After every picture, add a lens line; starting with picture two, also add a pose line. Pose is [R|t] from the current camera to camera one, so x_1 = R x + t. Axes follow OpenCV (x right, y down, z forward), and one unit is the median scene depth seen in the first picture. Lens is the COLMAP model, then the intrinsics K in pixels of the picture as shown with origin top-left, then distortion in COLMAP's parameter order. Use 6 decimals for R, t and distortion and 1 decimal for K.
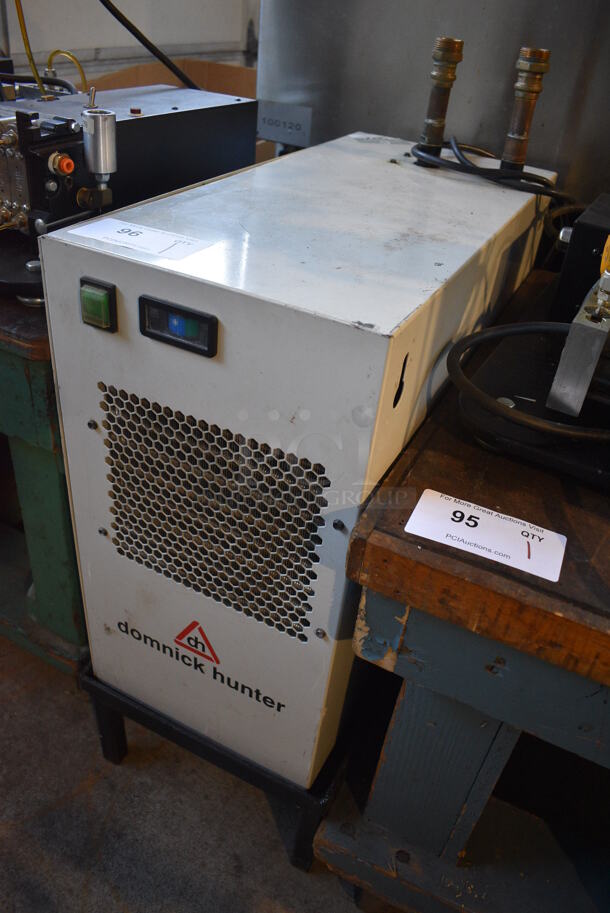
lens RADIAL K [[704.5, 0, 301.6], [0, 704.5, 460.5], [0, 0, 1]] dist [-0.100116, 0.004779]
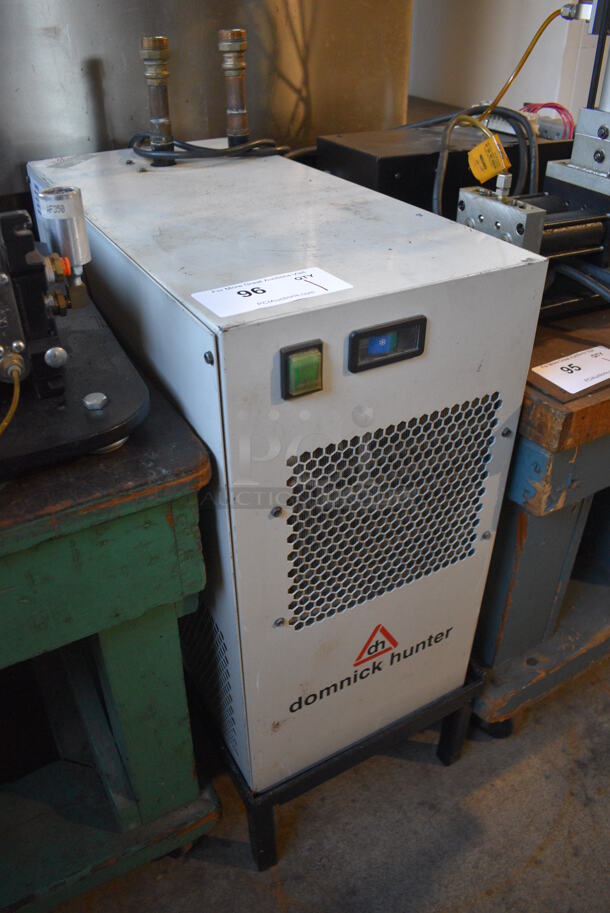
lens RADIAL K [[704.5, 0, 302.6], [0, 704.5, 461.1], [0, 0, 1]] dist [-0.100116, 0.004779]
pose [[0.548264, -0.549787, 0.630191, -0.791041], [0.529764, 0.811390, 0.246974, -0.300213], [-0.647114, 0.198445, 0.736113, 0.298817]]
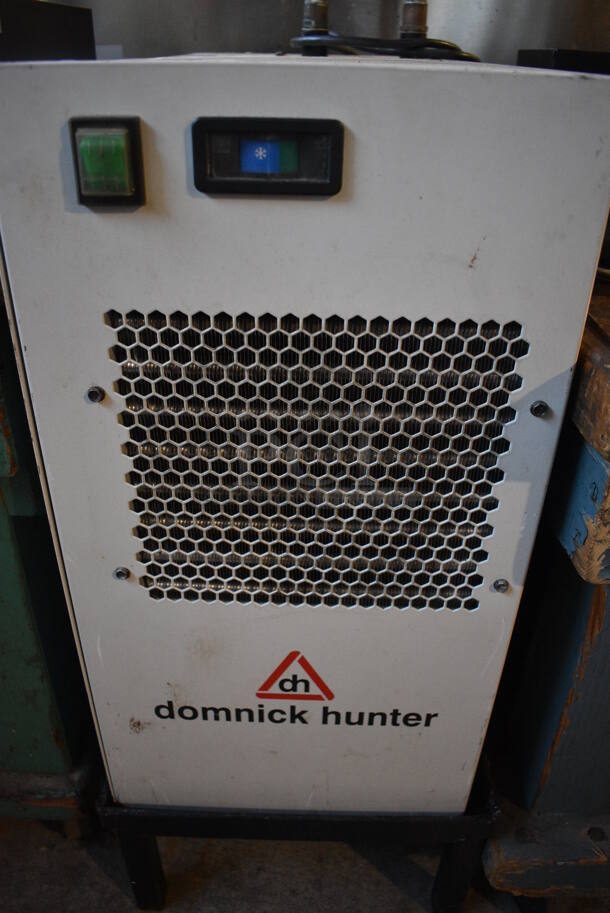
lens RADIAL K [[704.5, 0, 304.5], [0, 704.5, 457.9], [0, 0, 1]] dist [-0.100116, 0.004779]
pose [[0.897792, -0.288229, 0.333007, -0.346616], [0.305715, 0.952123, -0.000116, 0.056834], [-0.317030, 0.101910, 0.942924, 0.359371]]
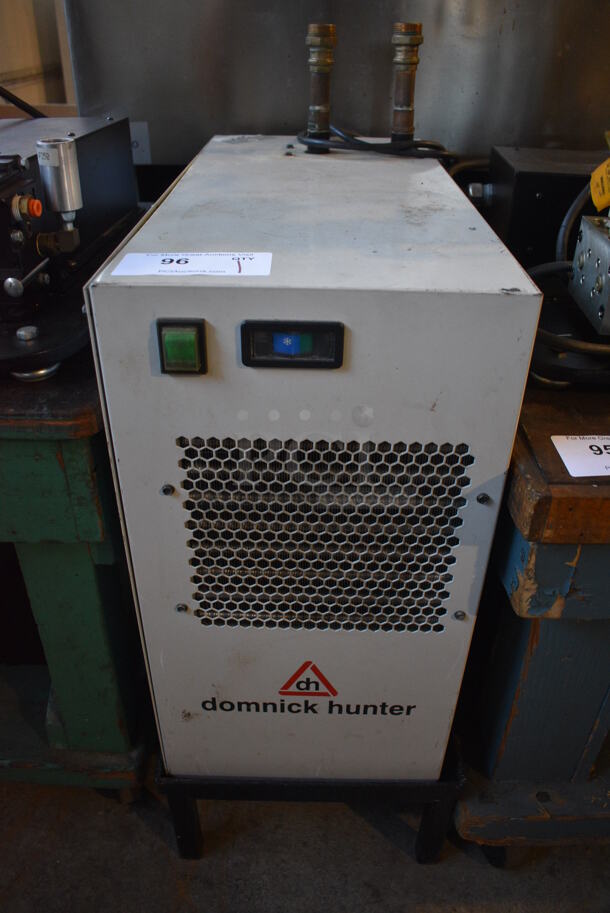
lens RADIAL K [[704.5, 0, 304.1], [0, 704.5, 460.9], [0, 0, 1]] dist [-0.100116, 0.004779]
pose [[0.896193, -0.306715, 0.320569, -0.406265], [0.311439, 0.949514, 0.037808, -0.064309], [-0.315981, 0.065954, 0.946470, 0.118280]]
